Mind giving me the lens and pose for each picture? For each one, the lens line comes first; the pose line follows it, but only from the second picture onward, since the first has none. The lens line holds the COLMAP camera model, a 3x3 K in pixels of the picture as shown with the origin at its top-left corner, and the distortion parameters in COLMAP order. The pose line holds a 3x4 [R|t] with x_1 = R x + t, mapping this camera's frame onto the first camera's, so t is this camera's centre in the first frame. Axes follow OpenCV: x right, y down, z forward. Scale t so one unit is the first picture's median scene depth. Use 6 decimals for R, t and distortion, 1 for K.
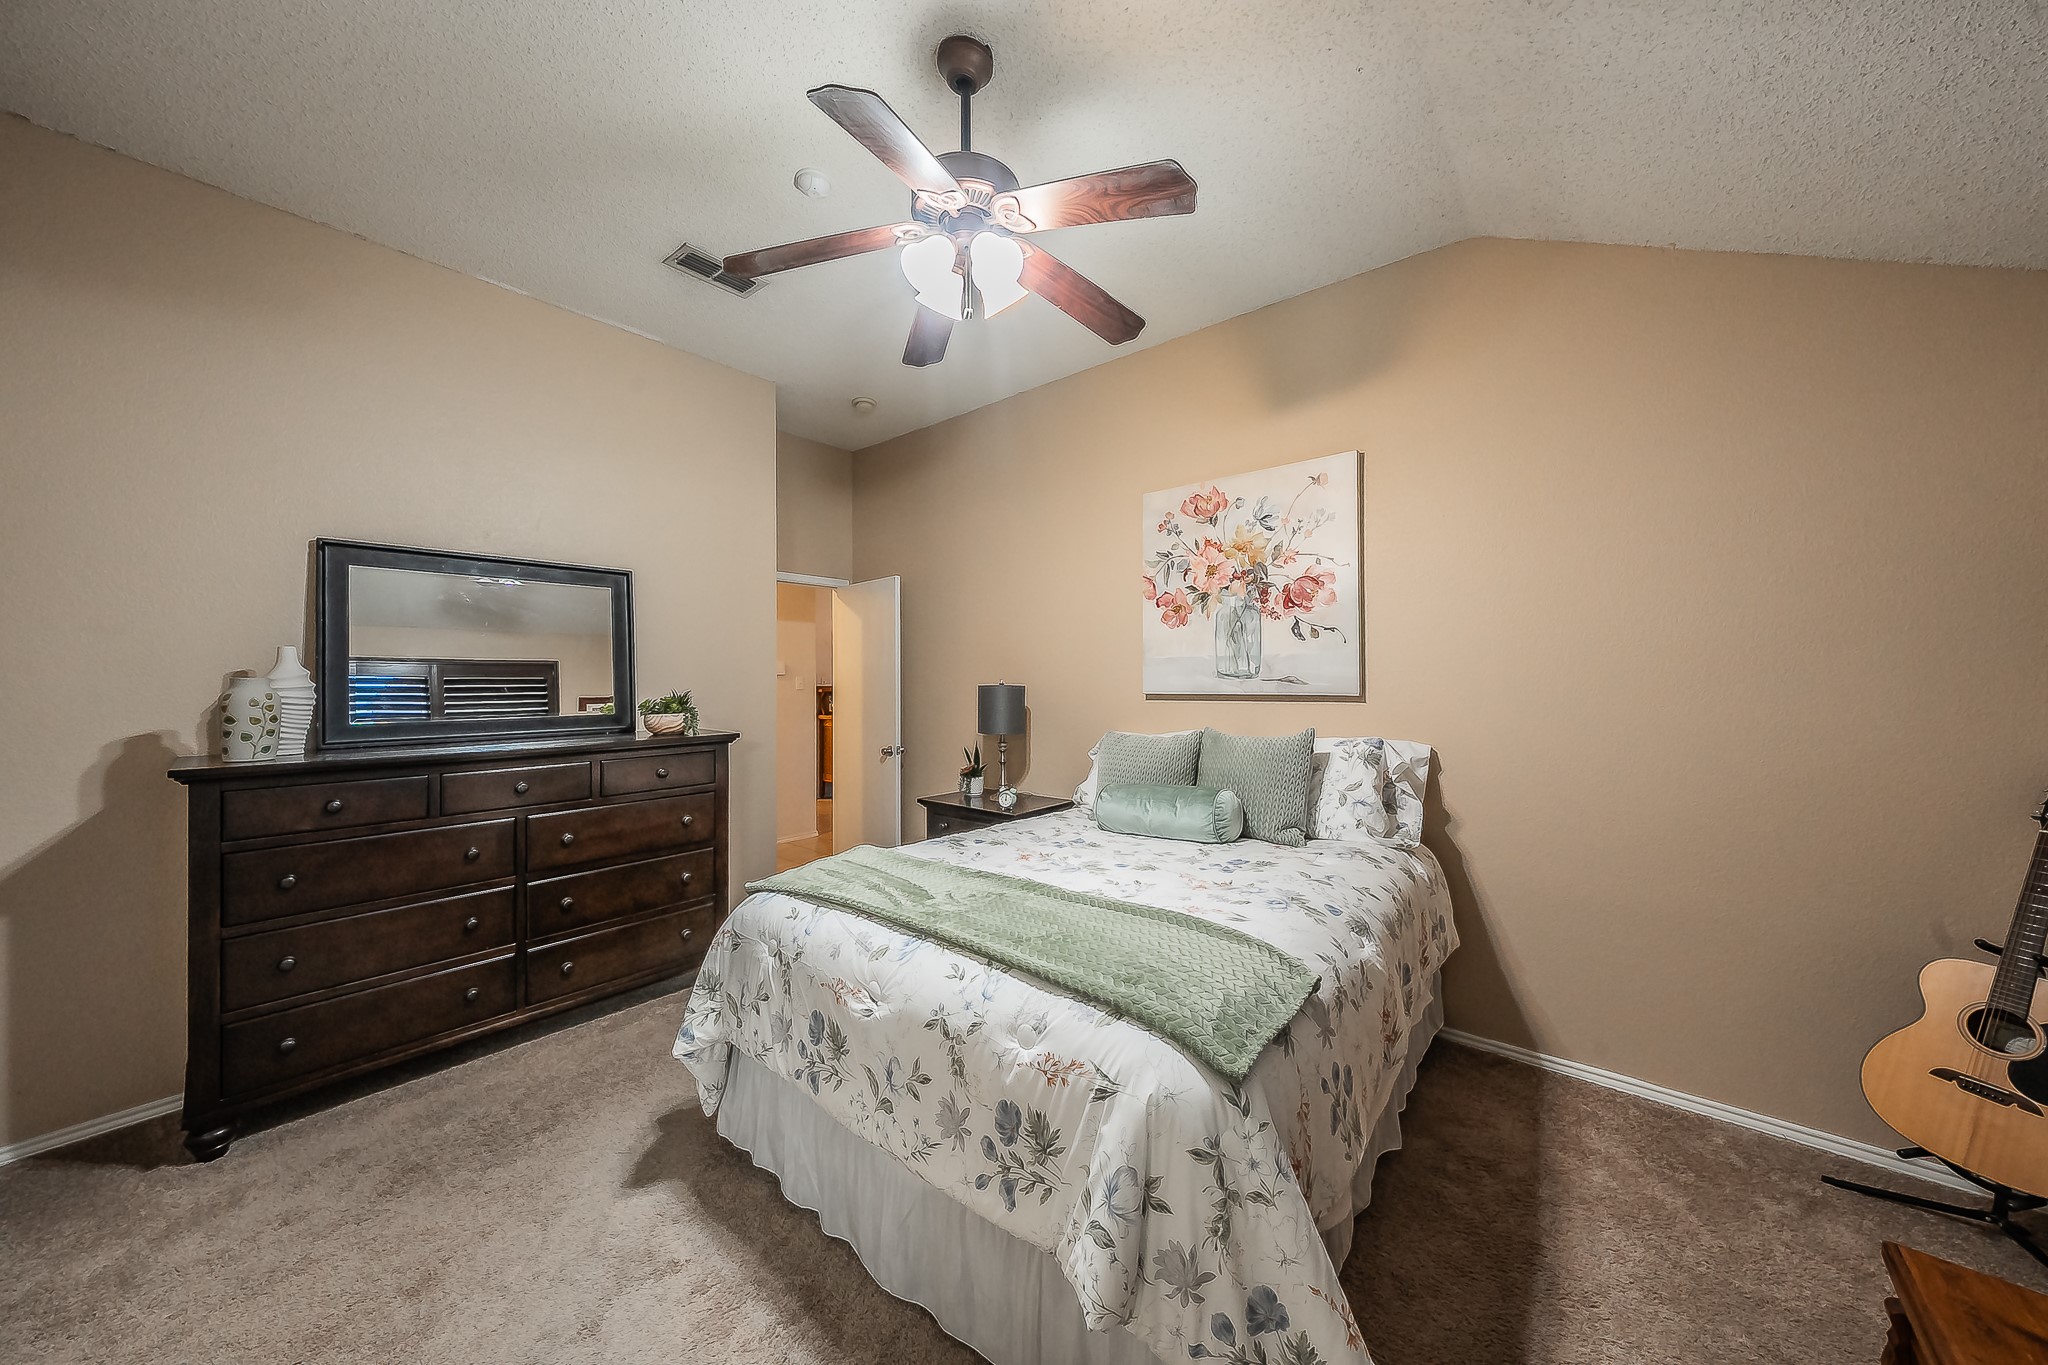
lens RADIAL K [[731.8, 0, 1031.1], [0, 731.8, 676.0], [0, 0, 1]] dist [0.001172, 0.000063]
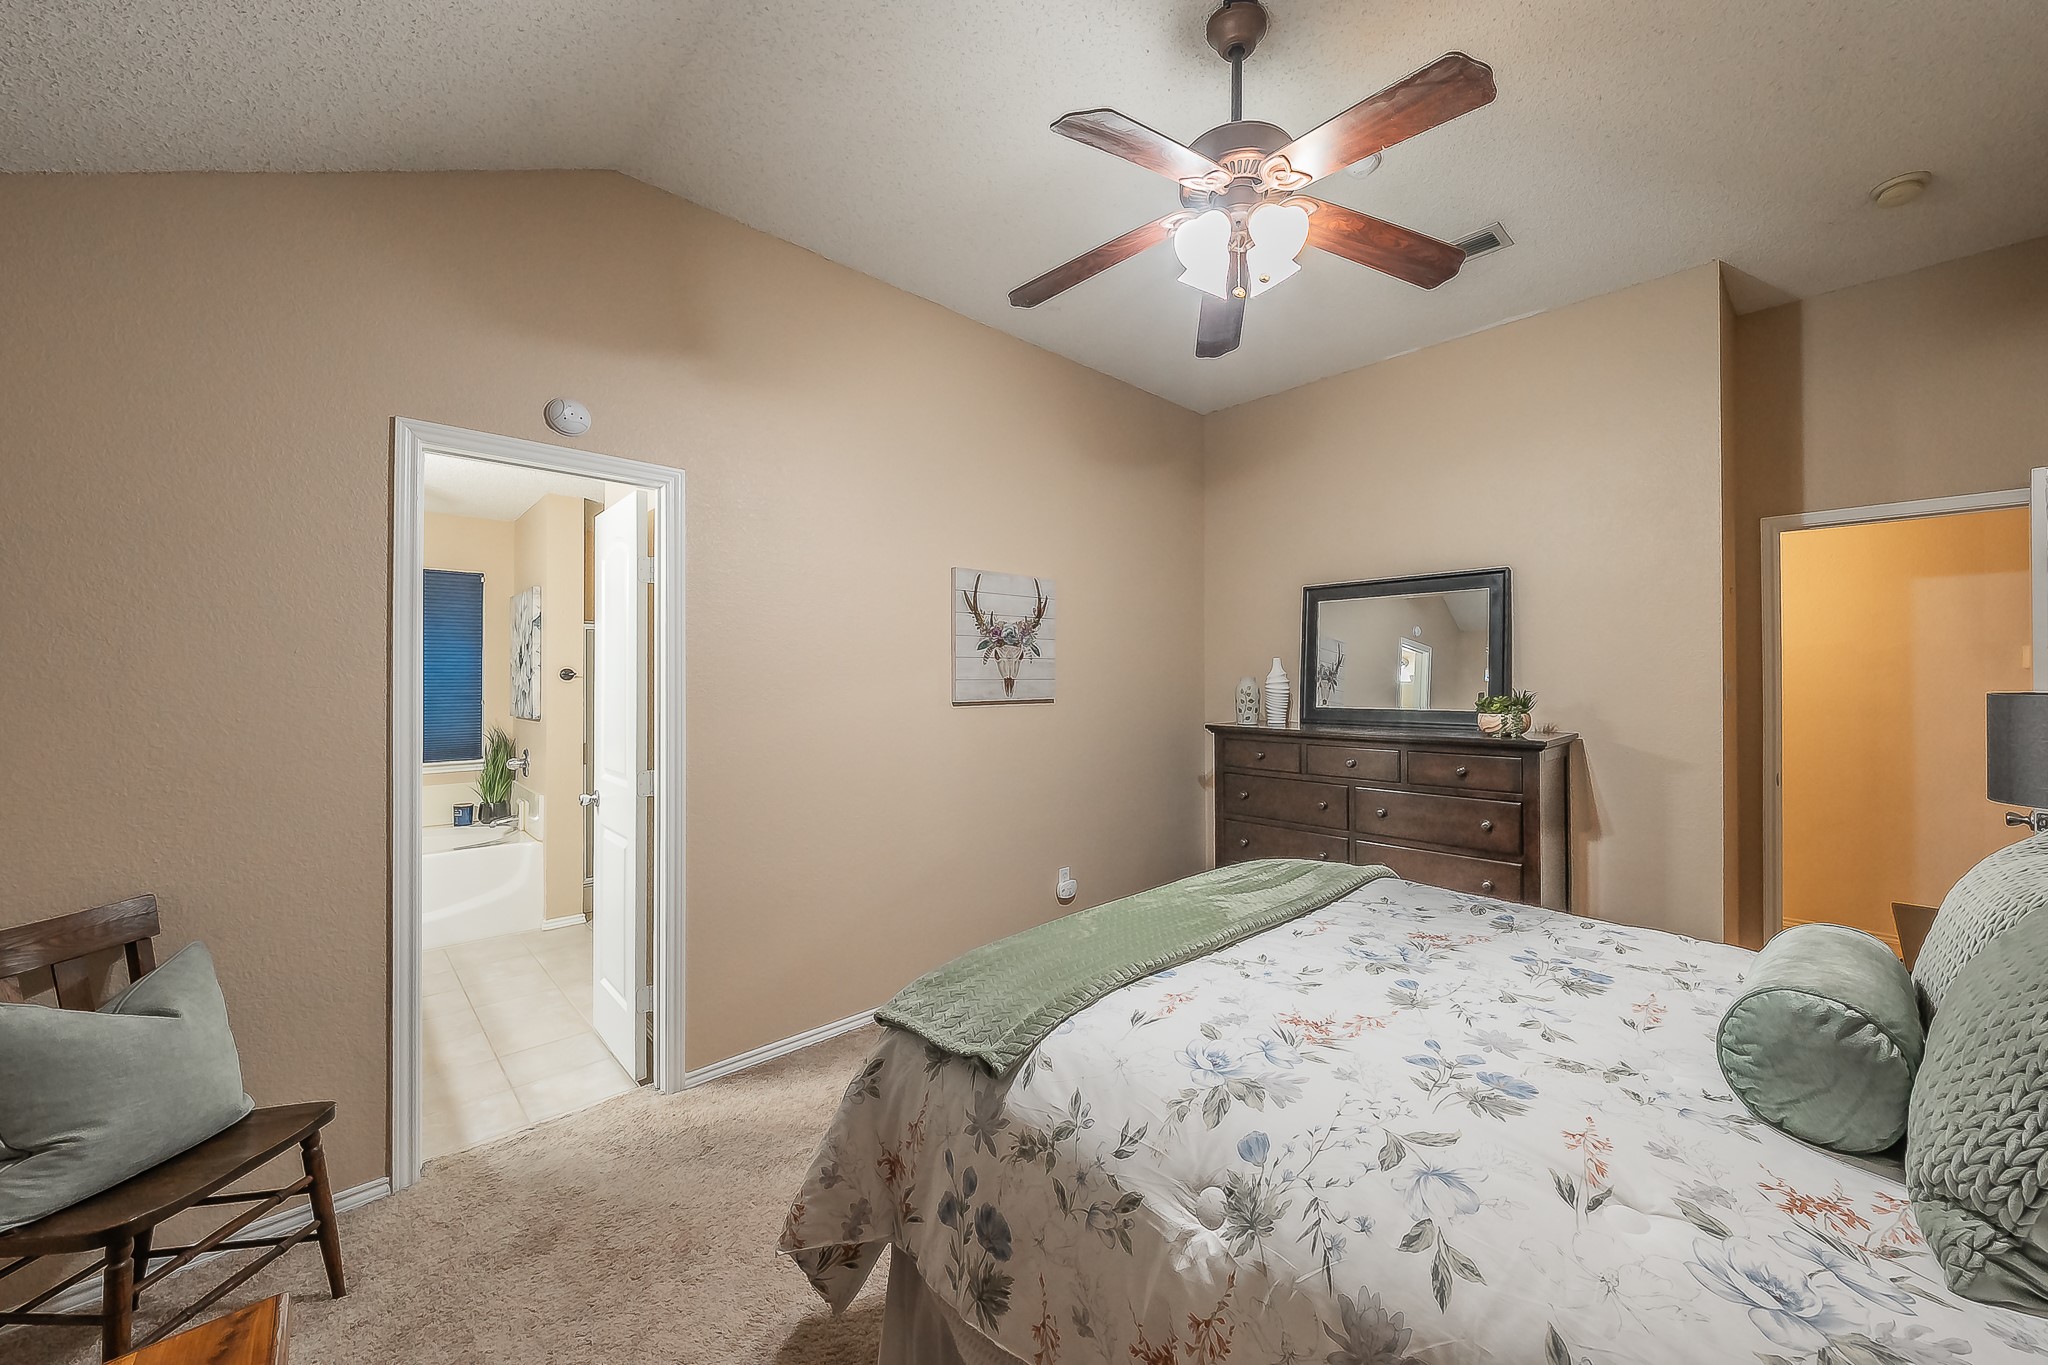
lens RADIAL K [[714.8, 0, 1016.9], [0, 714.8, 684.8], [0, 0, 1]] dist [-0.002318, -0.000189]
pose [[-0.143028, 0.010322, -0.989665, 0.744509], [0.003509, 0.999945, 0.009922, 0.001367], [0.989712, -0.002053, -0.143056, 0.745458]]
